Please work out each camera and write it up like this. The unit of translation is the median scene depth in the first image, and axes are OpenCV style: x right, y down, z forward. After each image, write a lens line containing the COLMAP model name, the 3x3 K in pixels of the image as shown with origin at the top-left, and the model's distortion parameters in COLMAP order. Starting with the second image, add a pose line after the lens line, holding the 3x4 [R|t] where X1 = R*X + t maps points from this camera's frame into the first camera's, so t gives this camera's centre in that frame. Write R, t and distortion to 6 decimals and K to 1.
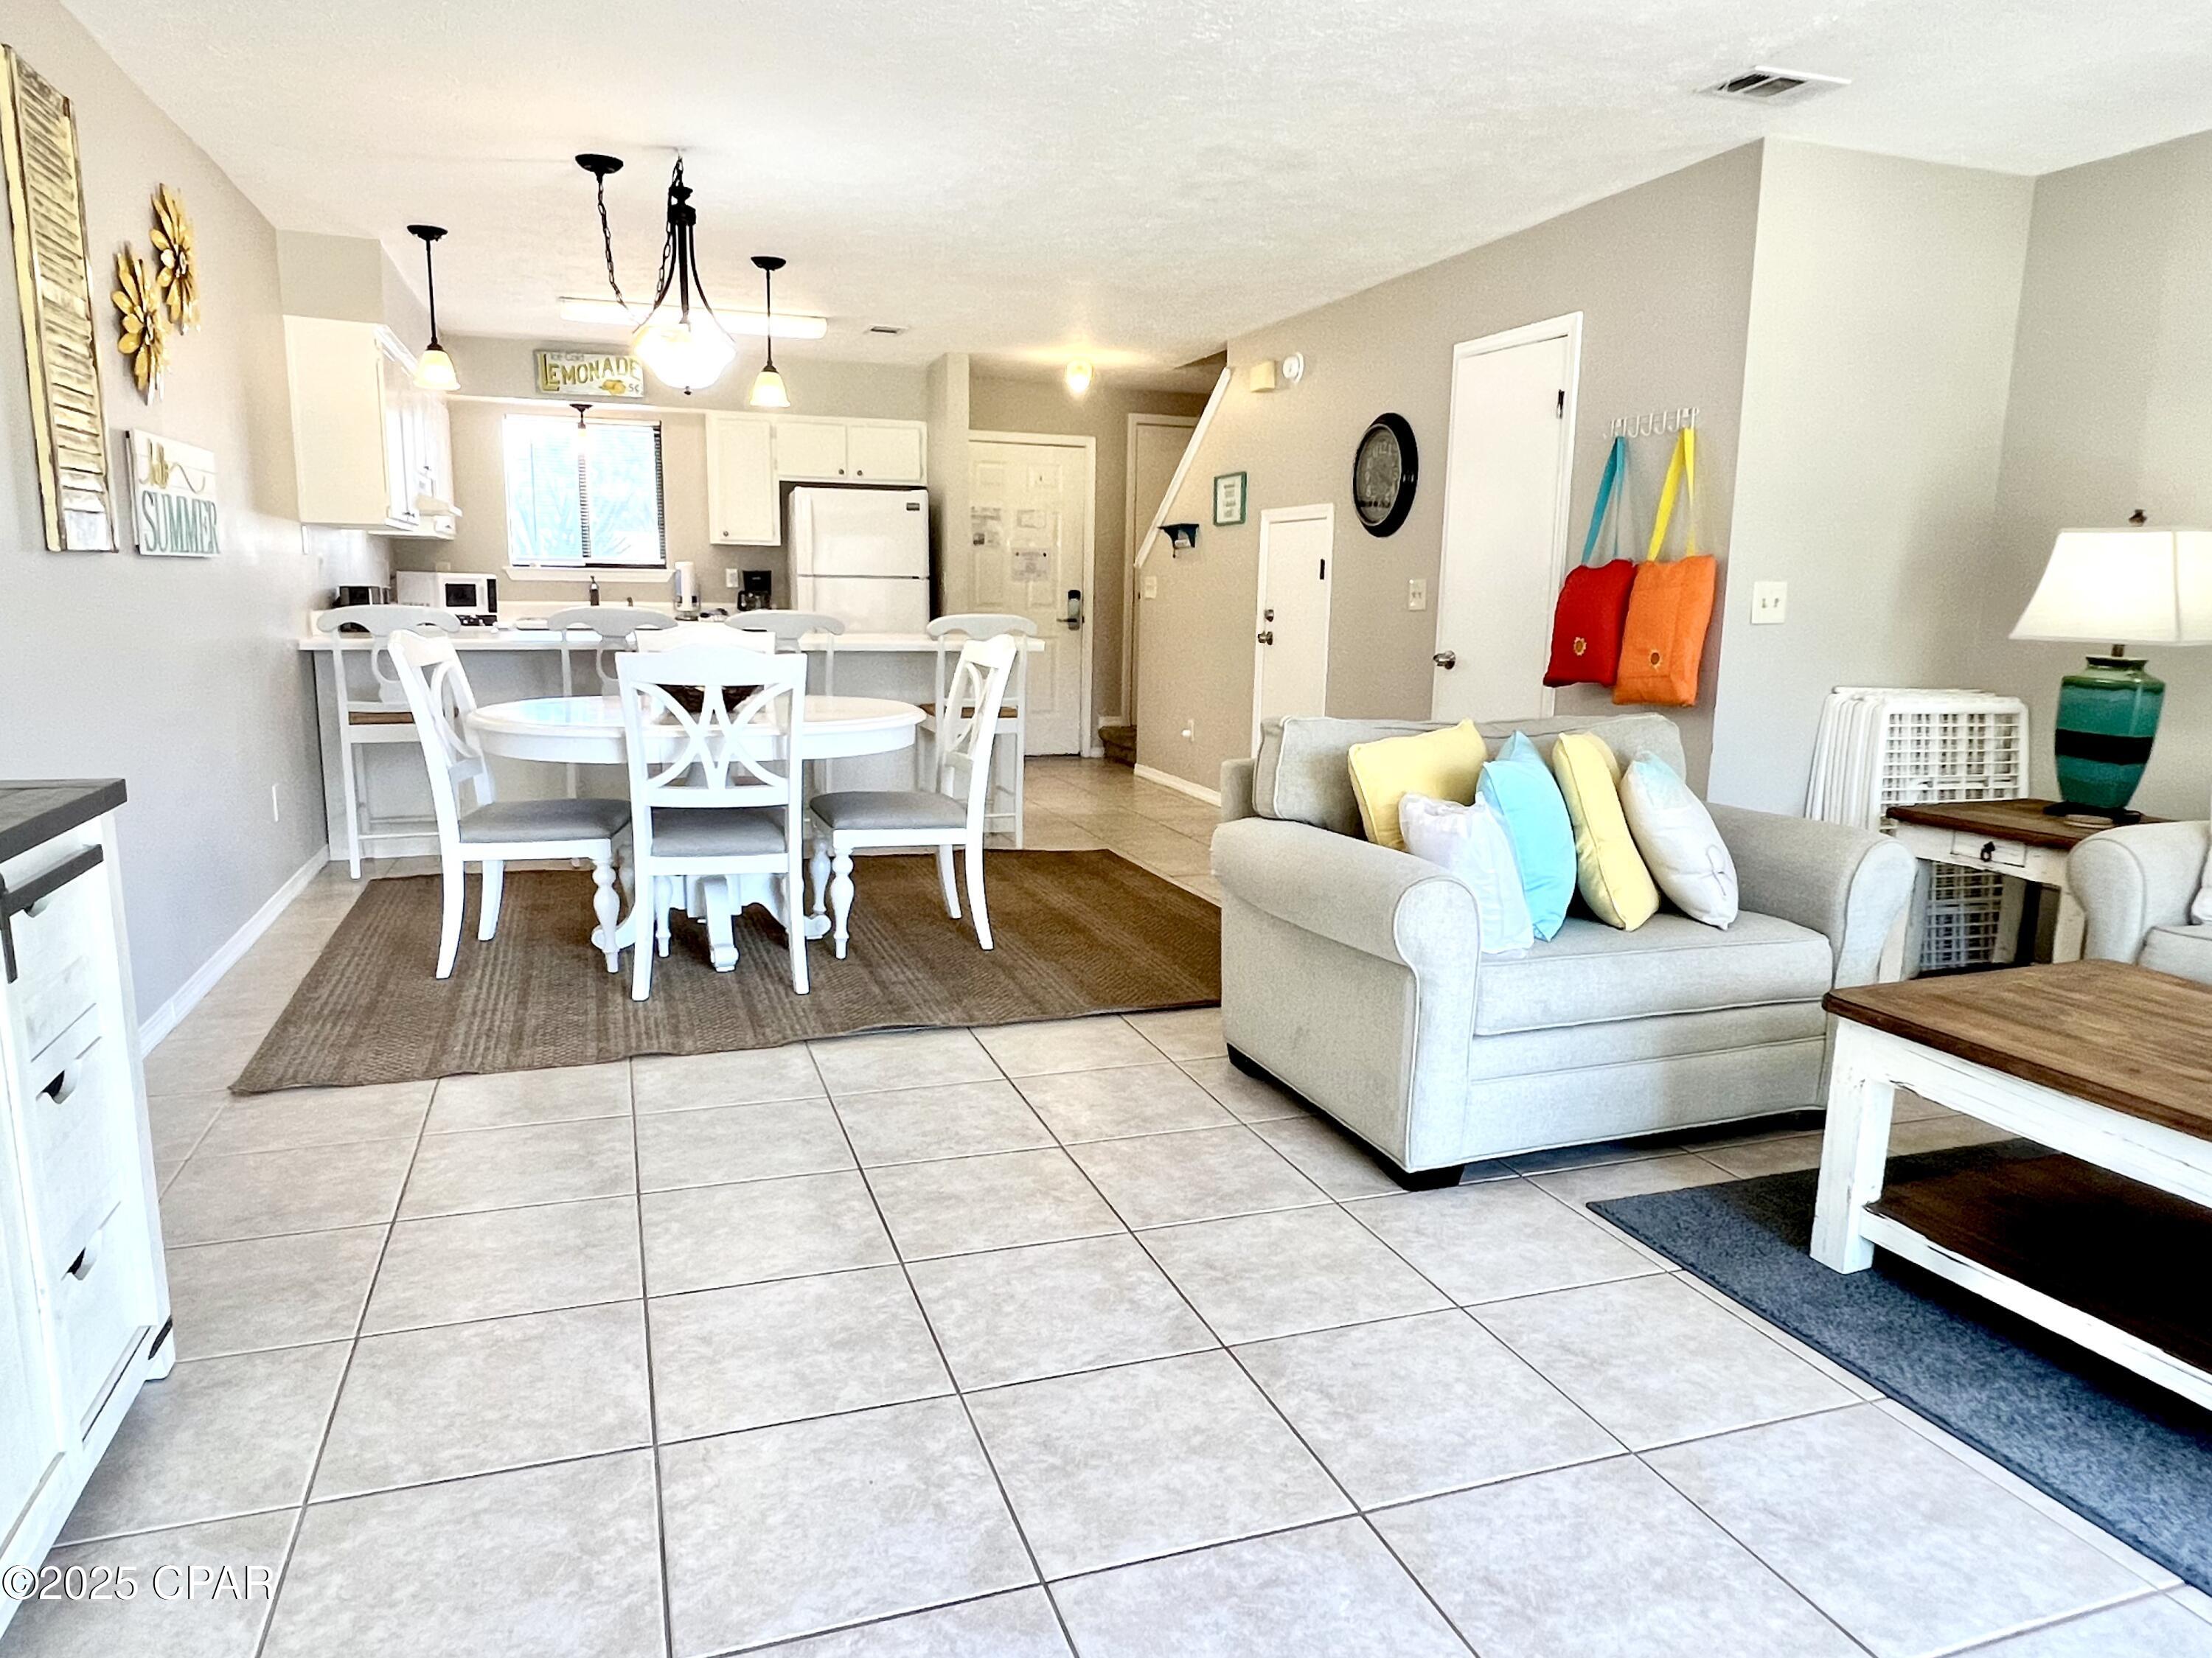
lens RADIAL K [[1439.6, 0, 1110.3], [0, 1439.6, 839.9], [0, 0, 1]] dist [0.003735, -0.003836]
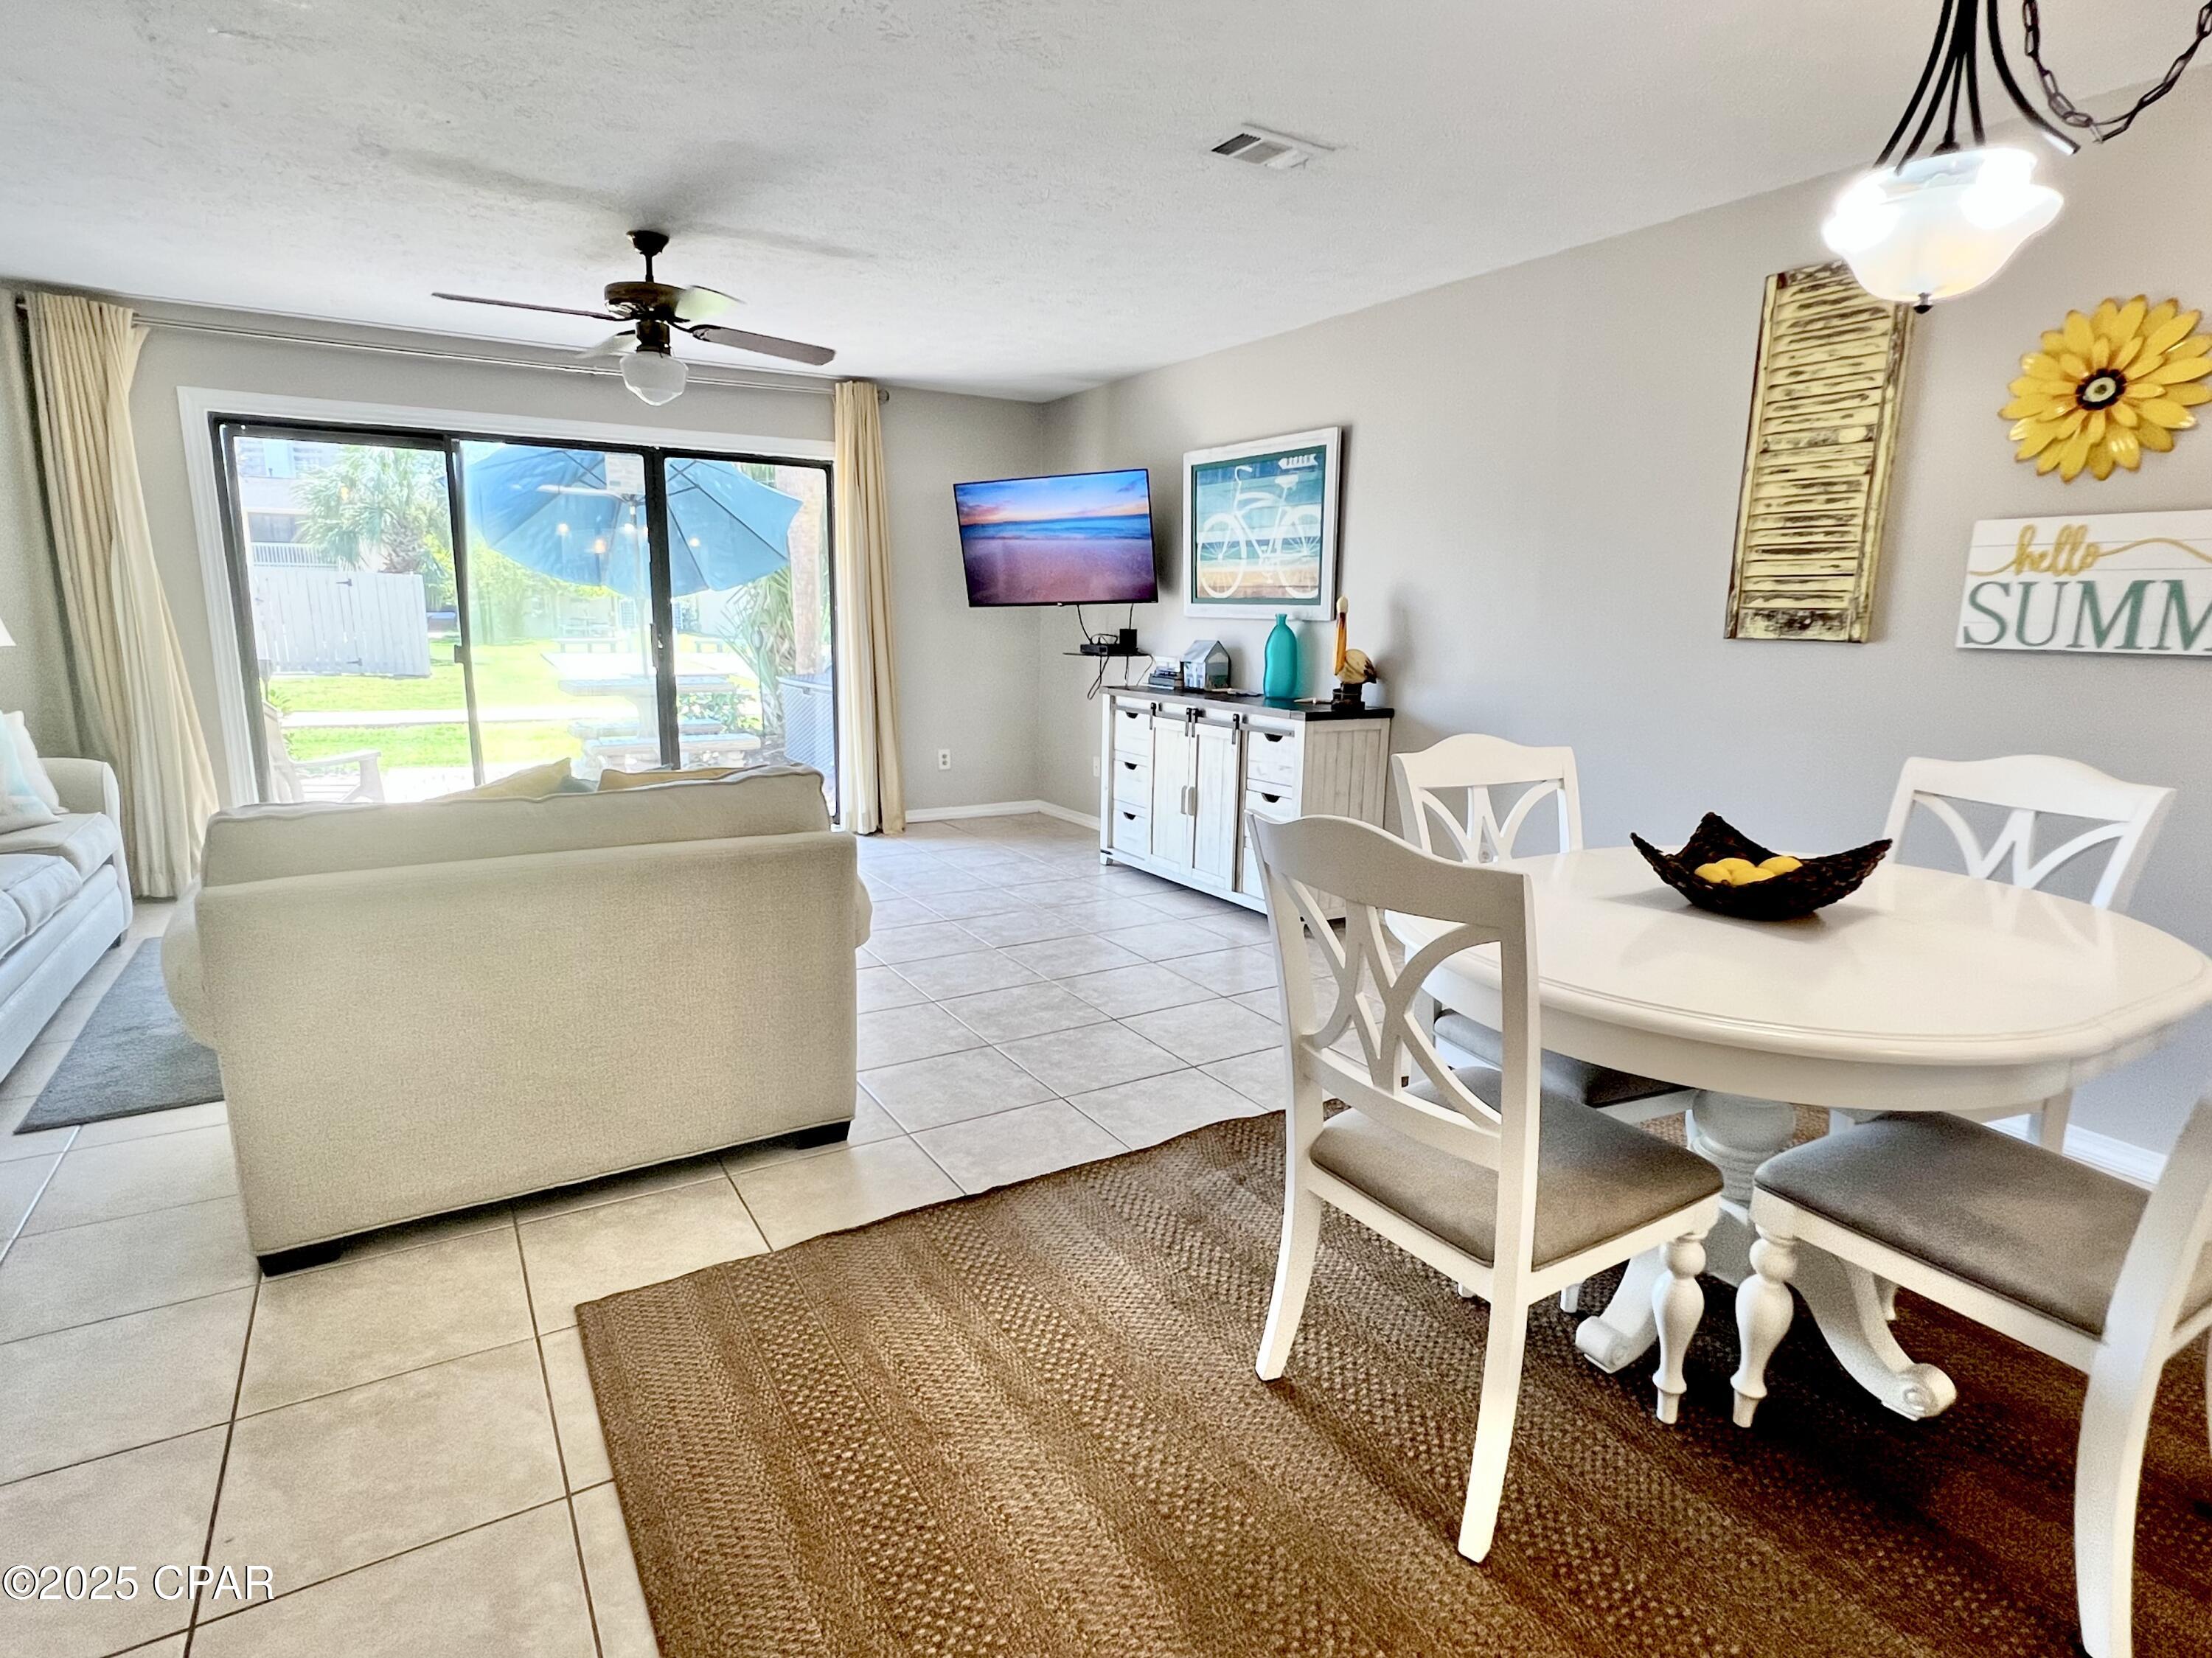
lens RADIAL K [[1161.1, 0, 1097.8], [0, 1161.1, 841.7], [0, 0, 1]] dist [-0.004848, 0.001839]
pose [[-0.979883, 0.005358, -0.199501, 0.075186], [-0.068752, 0.929387, 0.362648, -0.331114], [0.187357, 0.369069, -0.910322, 1.713018]]
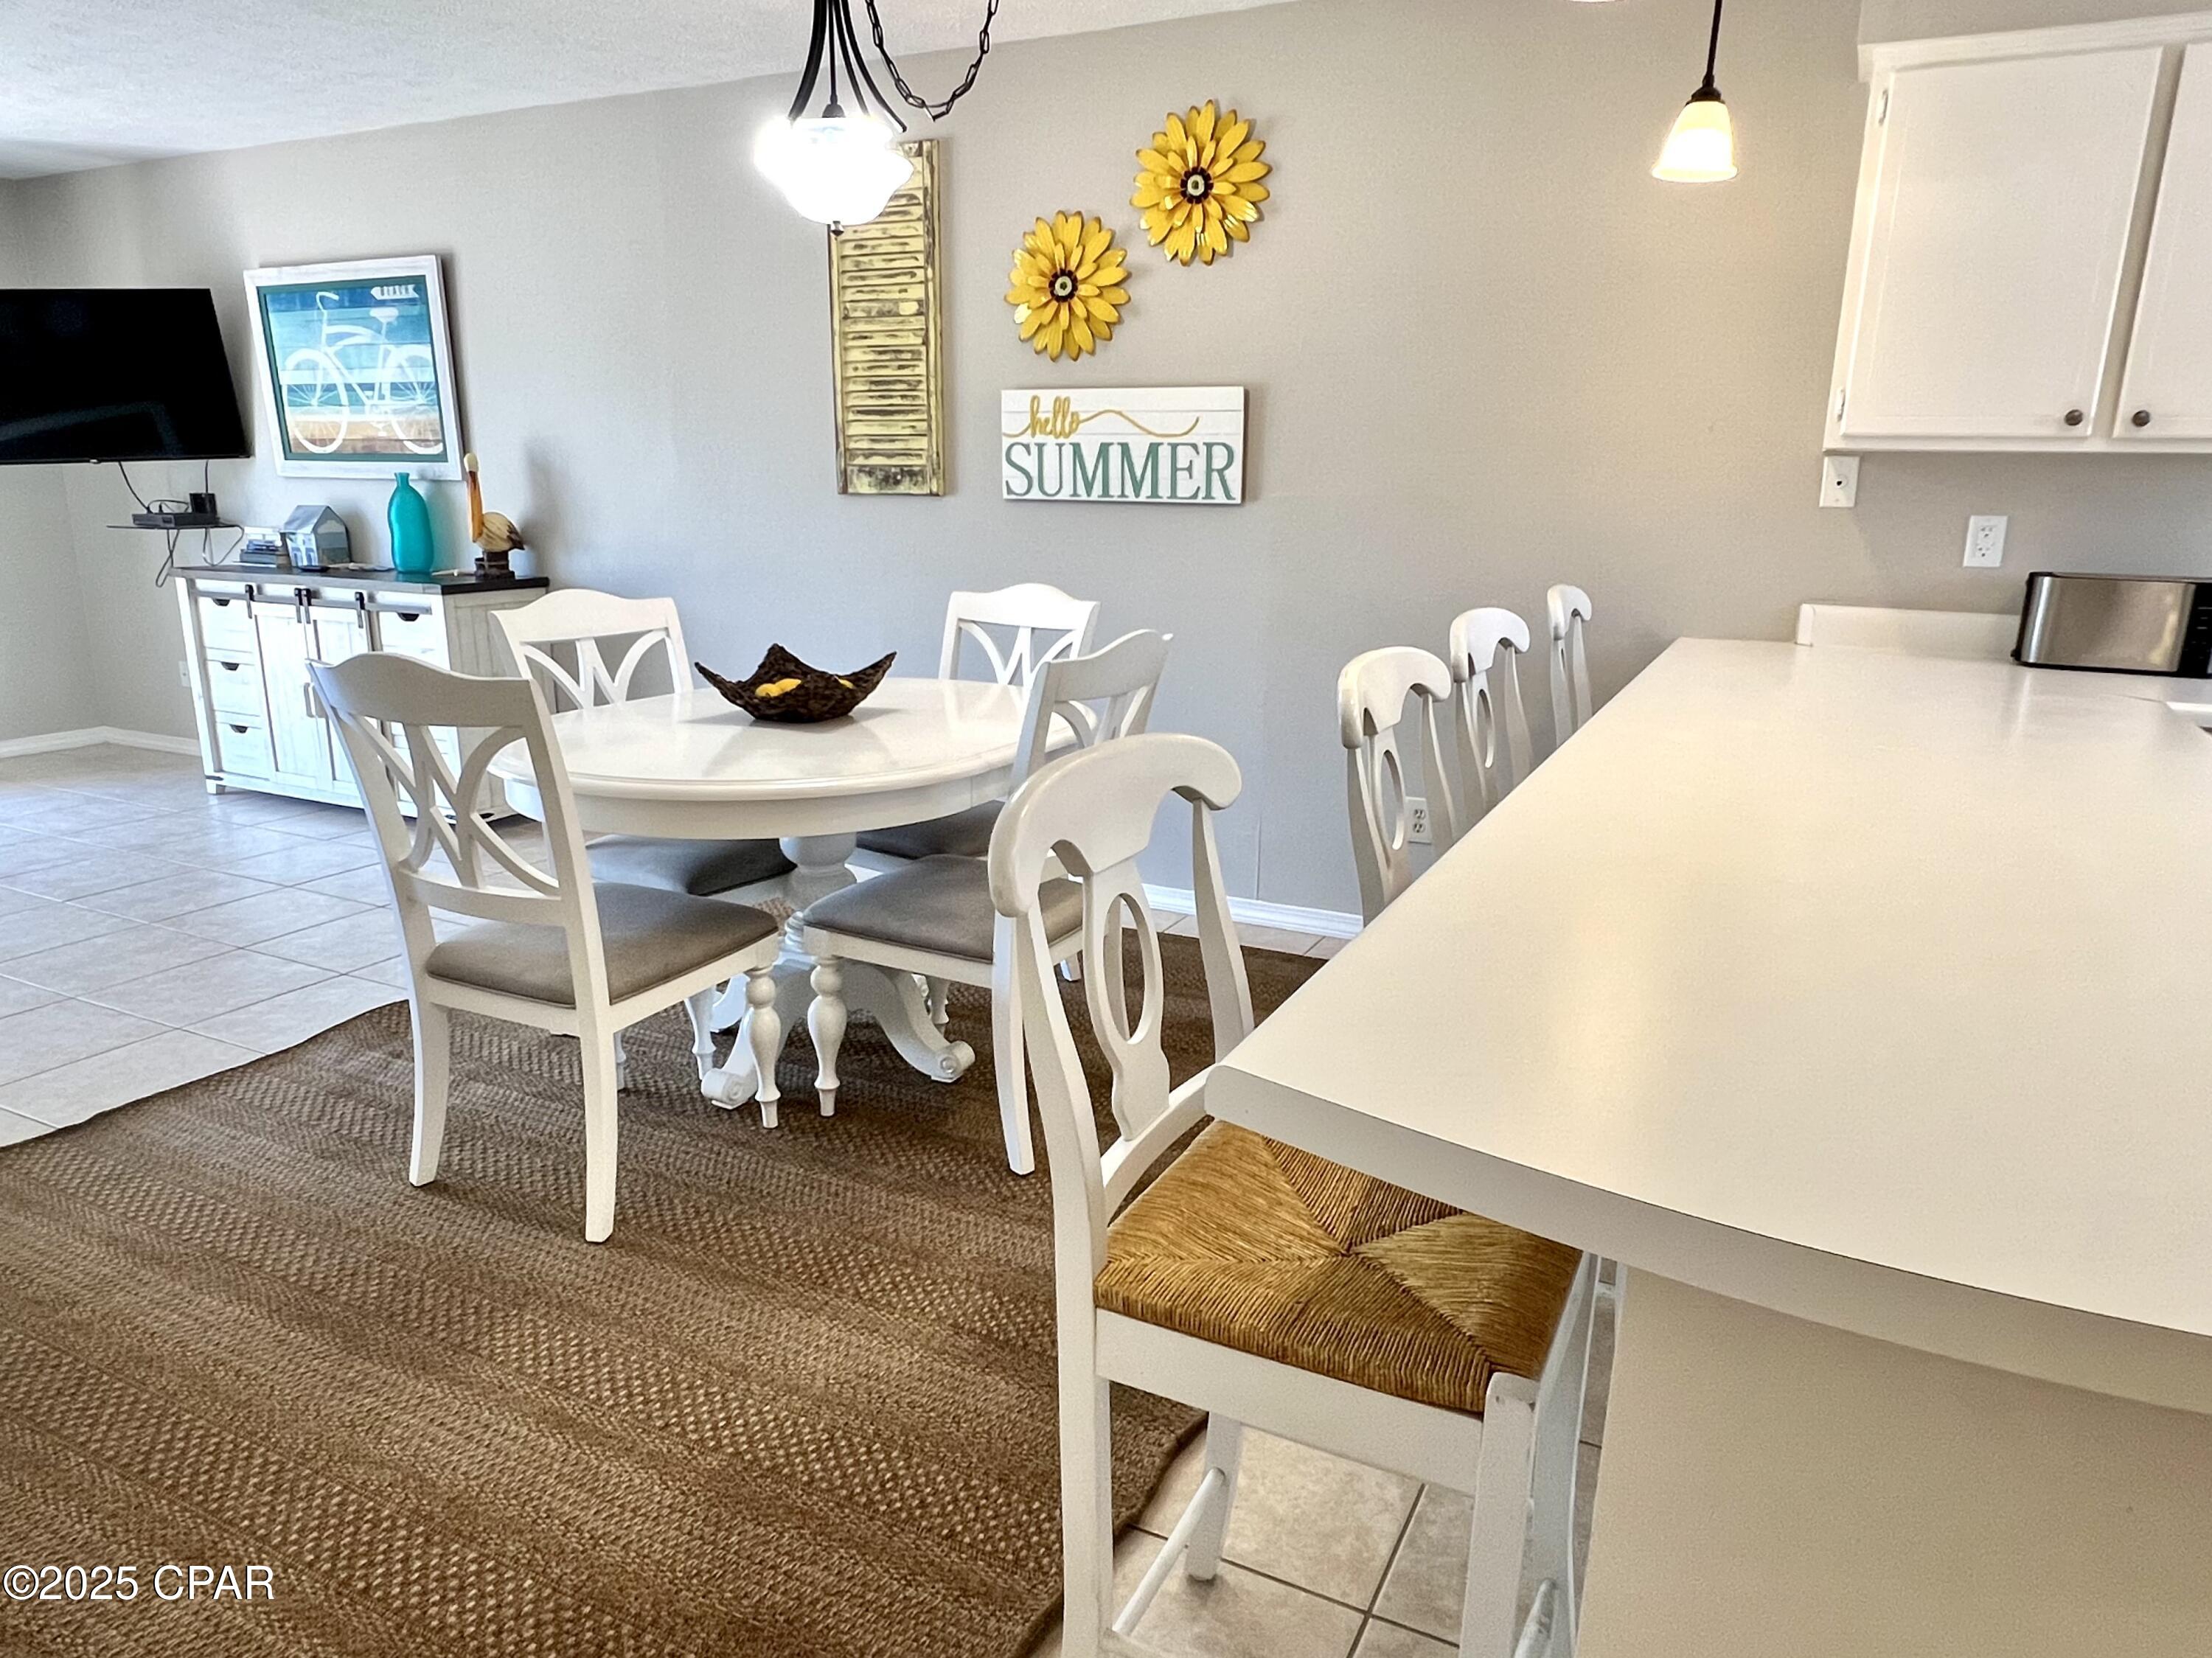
lens RADIAL K [[1428.6, 0, 1109.3], [0, 1428.6, 853.8], [0, 0, 1]] dist [-0.002820, -0.001508]
pose [[-0.723311, 0.150632, -0.673893, 0.102750], [-0.148745, 0.919018, 0.365076, -0.380344], [0.674312, 0.364302, -0.642330, 1.968481]]
